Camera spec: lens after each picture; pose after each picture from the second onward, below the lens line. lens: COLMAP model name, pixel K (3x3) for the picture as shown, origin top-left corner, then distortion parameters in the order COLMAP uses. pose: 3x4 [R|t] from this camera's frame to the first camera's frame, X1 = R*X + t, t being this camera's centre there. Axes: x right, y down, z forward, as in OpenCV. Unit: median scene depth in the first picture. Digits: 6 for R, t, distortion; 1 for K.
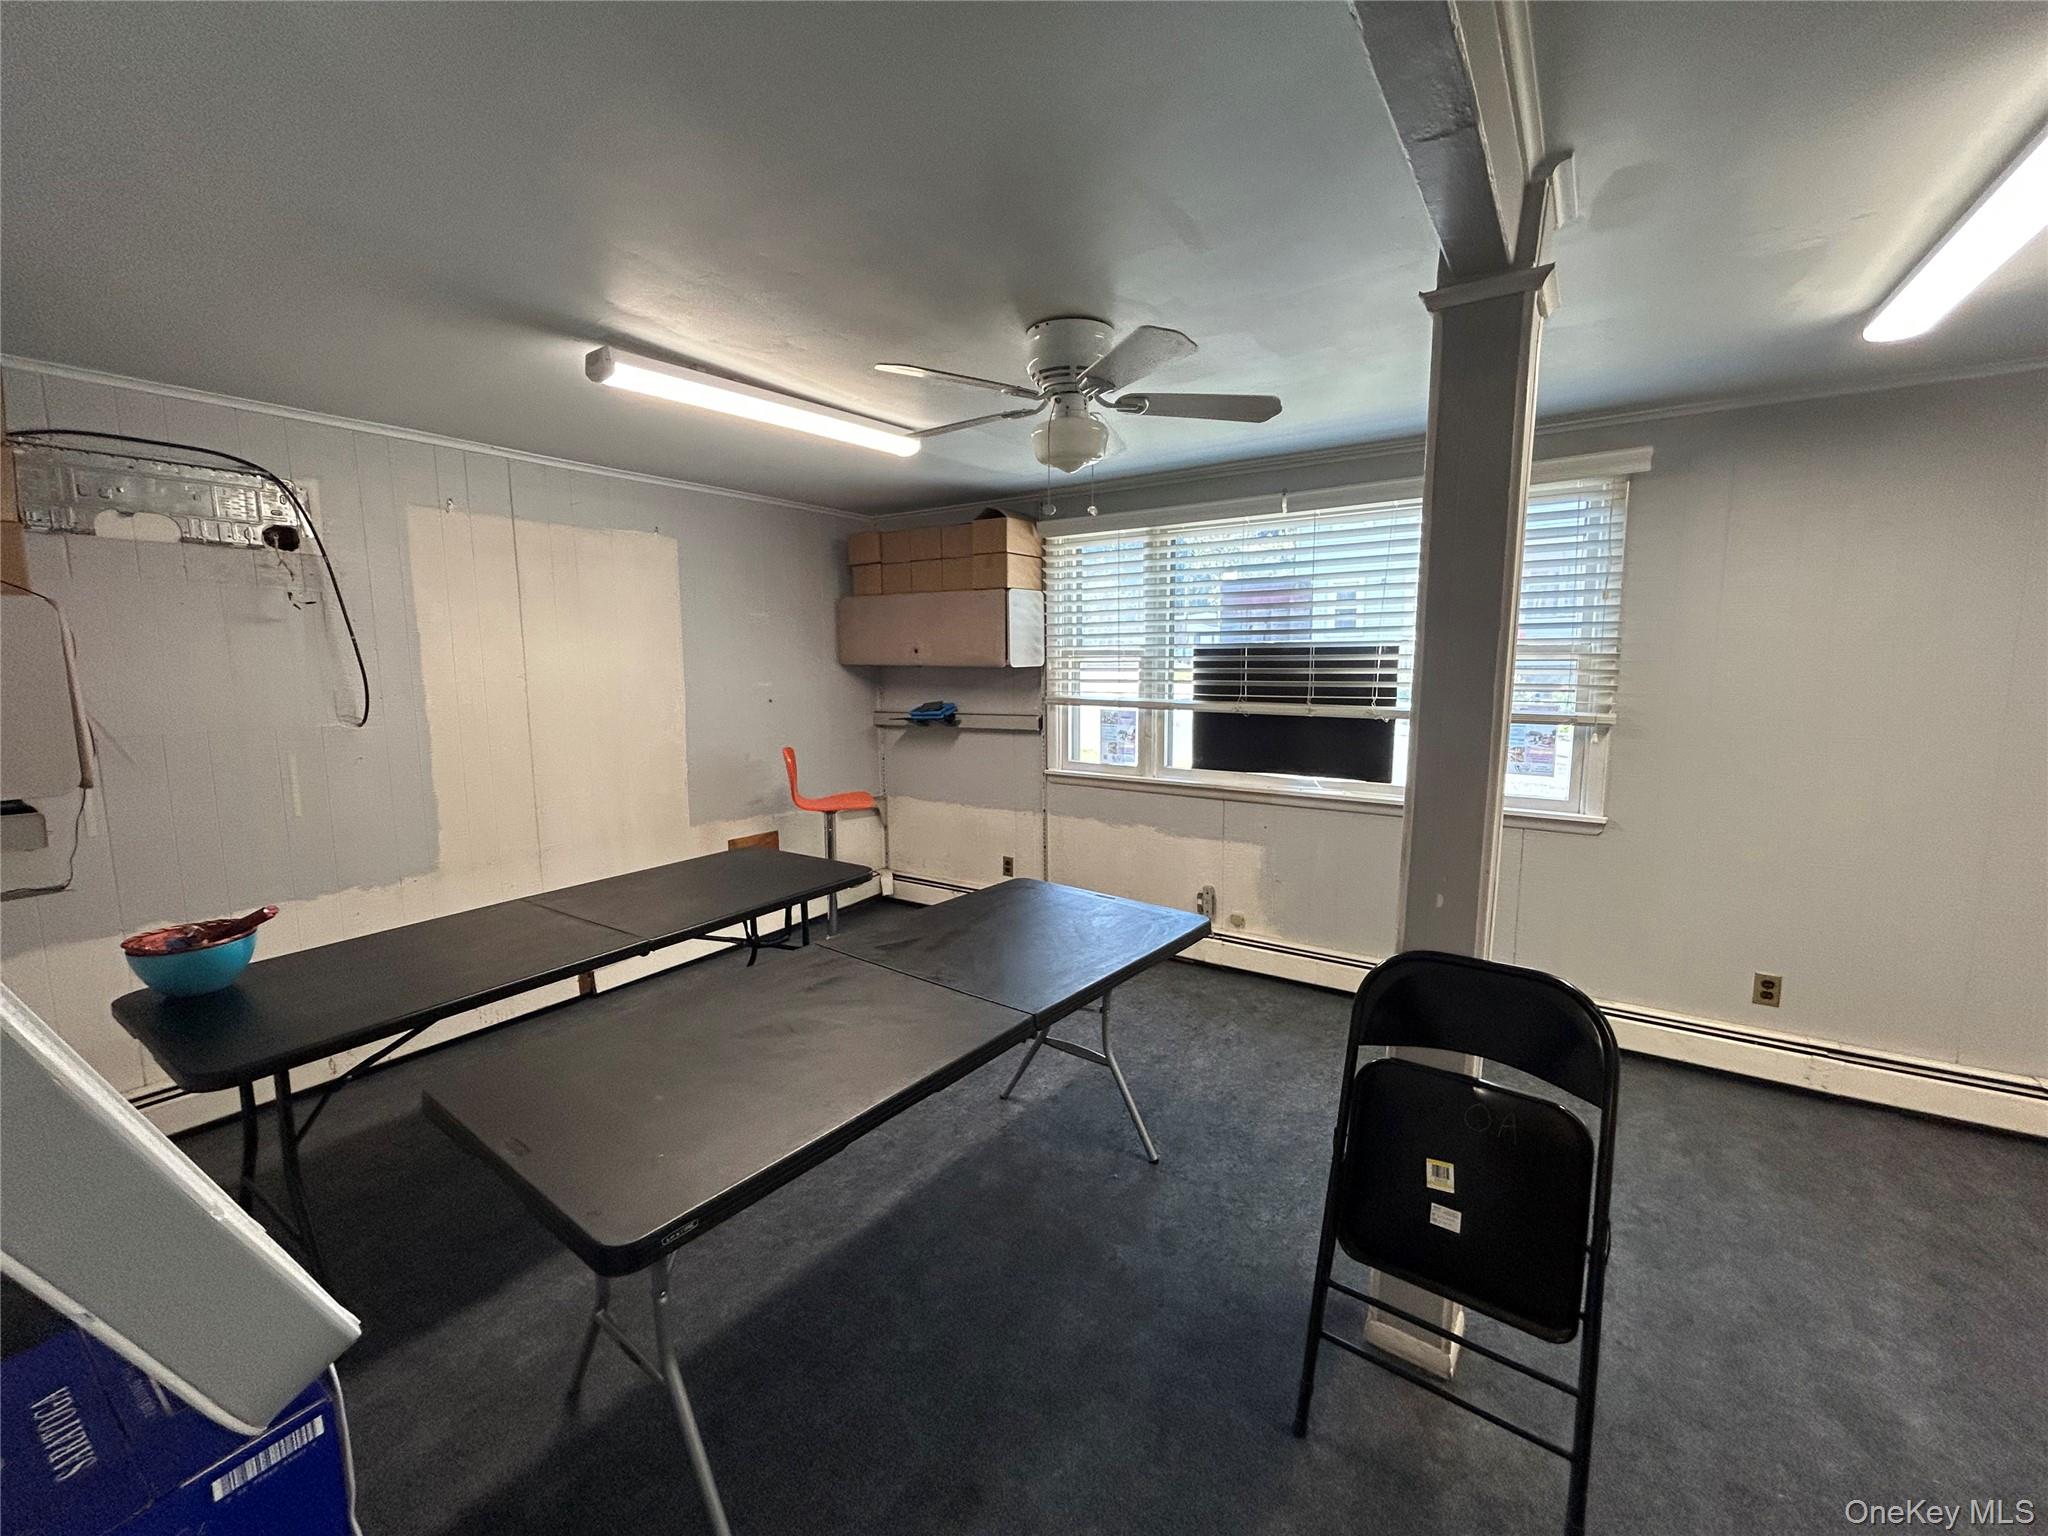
lens RADIAL K [[827.3, 0, 1021.3], [0, 827.3, 767.1], [0, 0, 1]] dist [-0.002366, 0.002845]
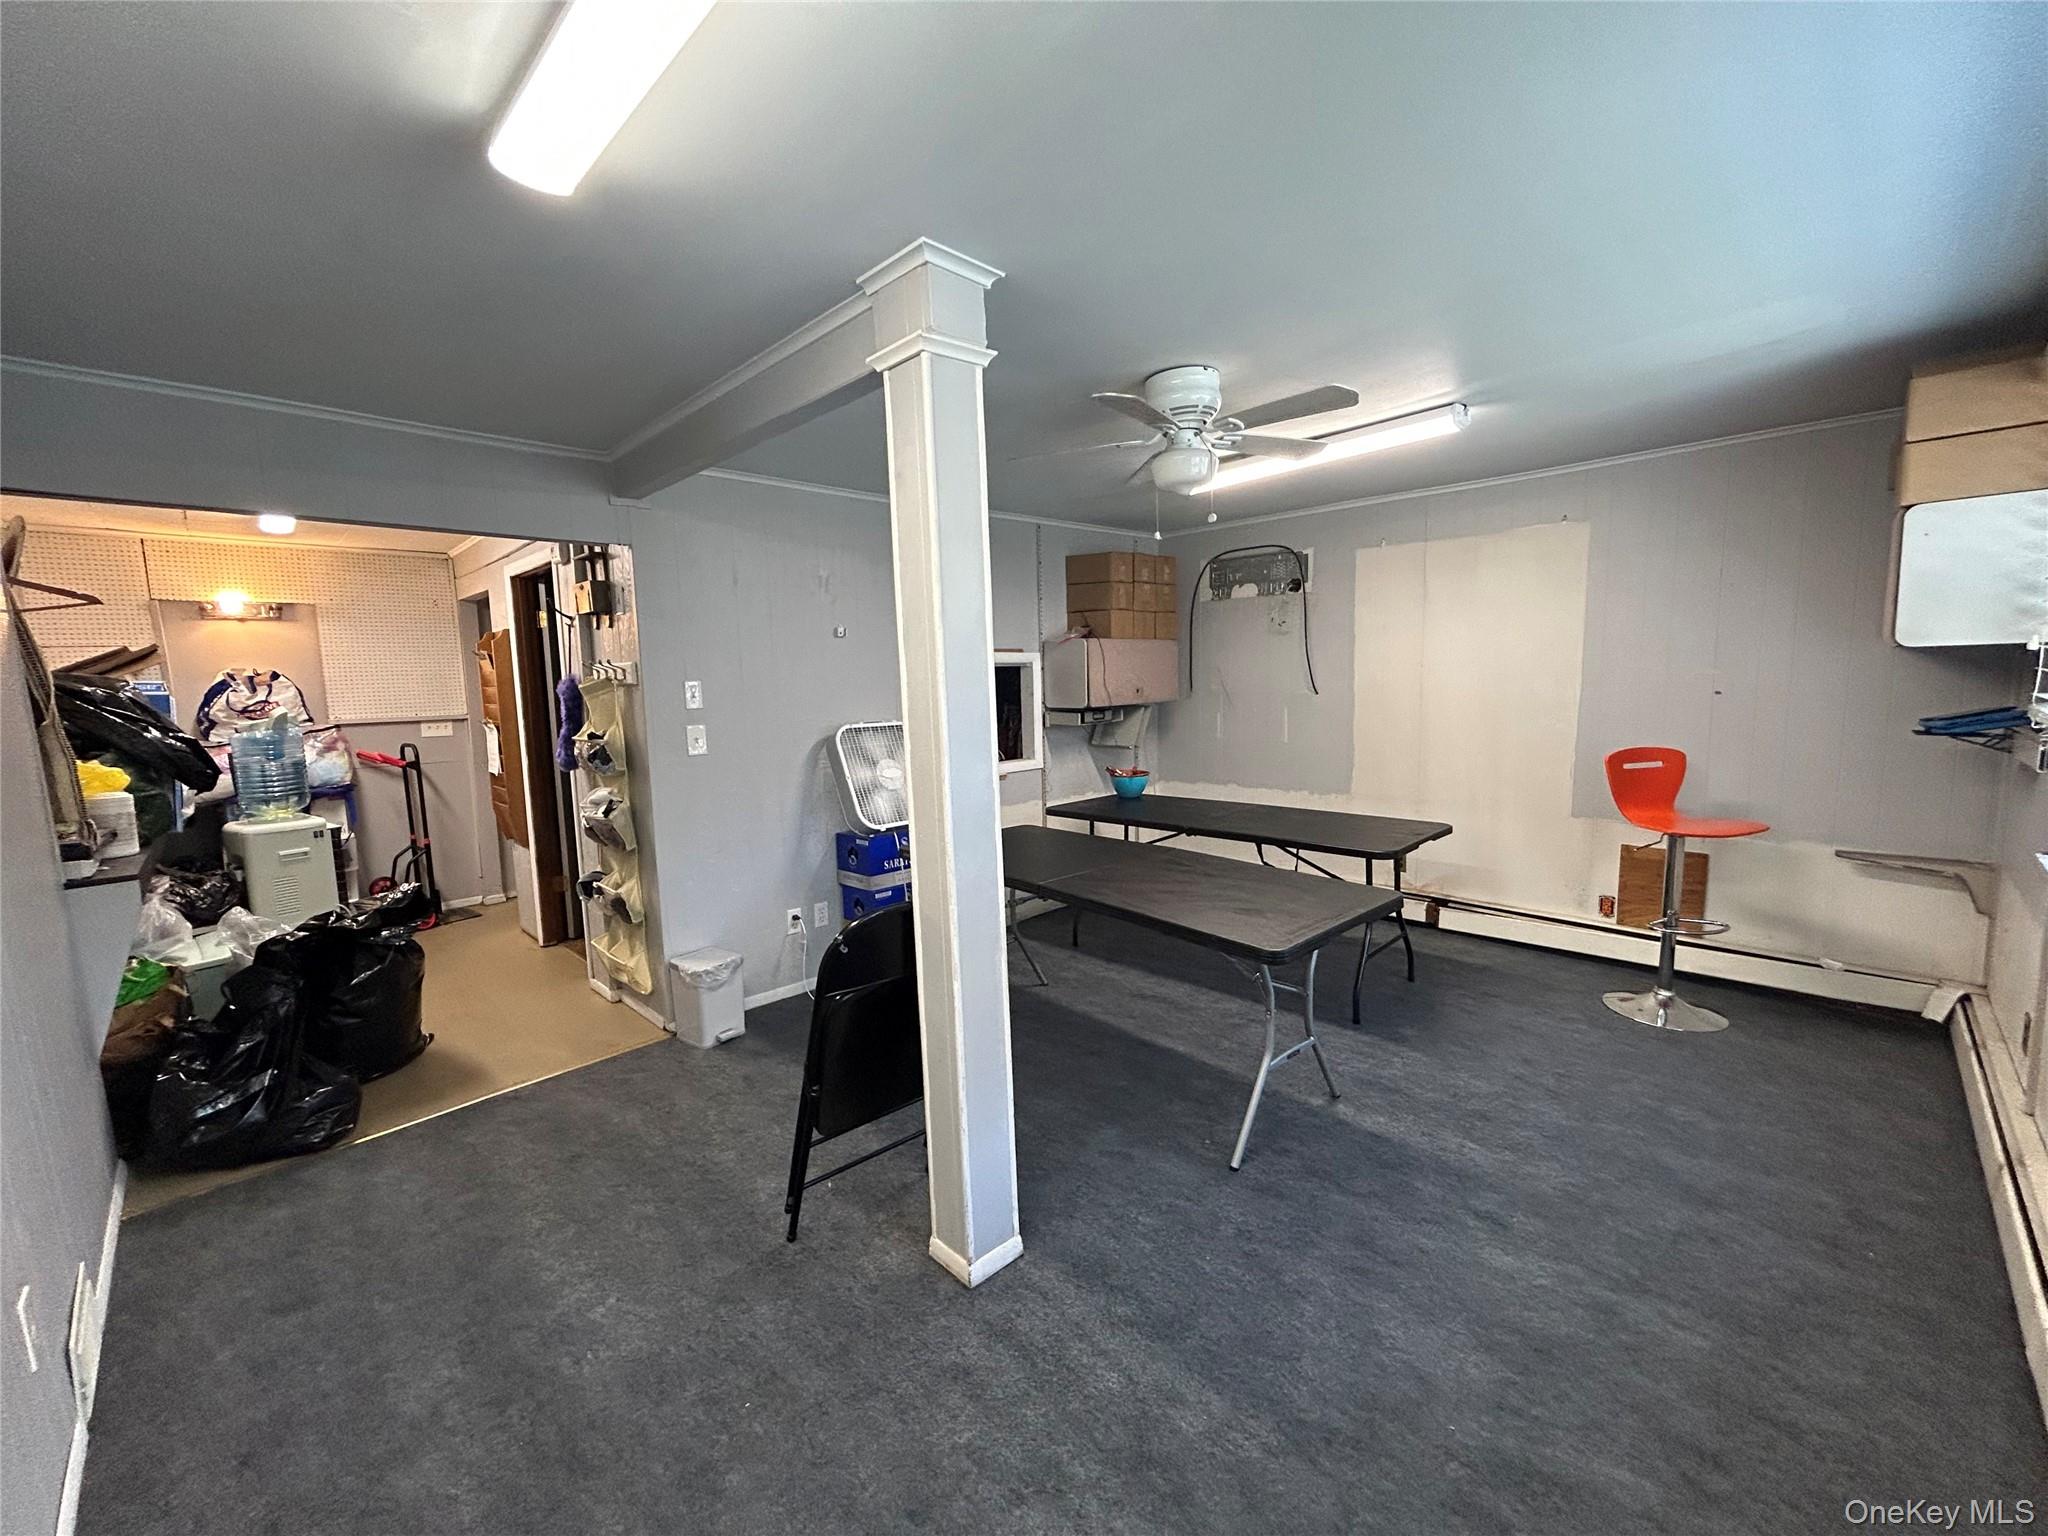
lens RADIAL K [[827.3, 0, 1021.3], [0, 827.3, 767.1], [0, 0, 1]] dist [-0.002366, 0.002845]
pose [[-0.189384, 0.124579, -0.973968, 0.866332], [-0.102271, 0.984021, 0.145751, -0.080357], [0.976563, 0.127211, -0.173617, 0.686182]]
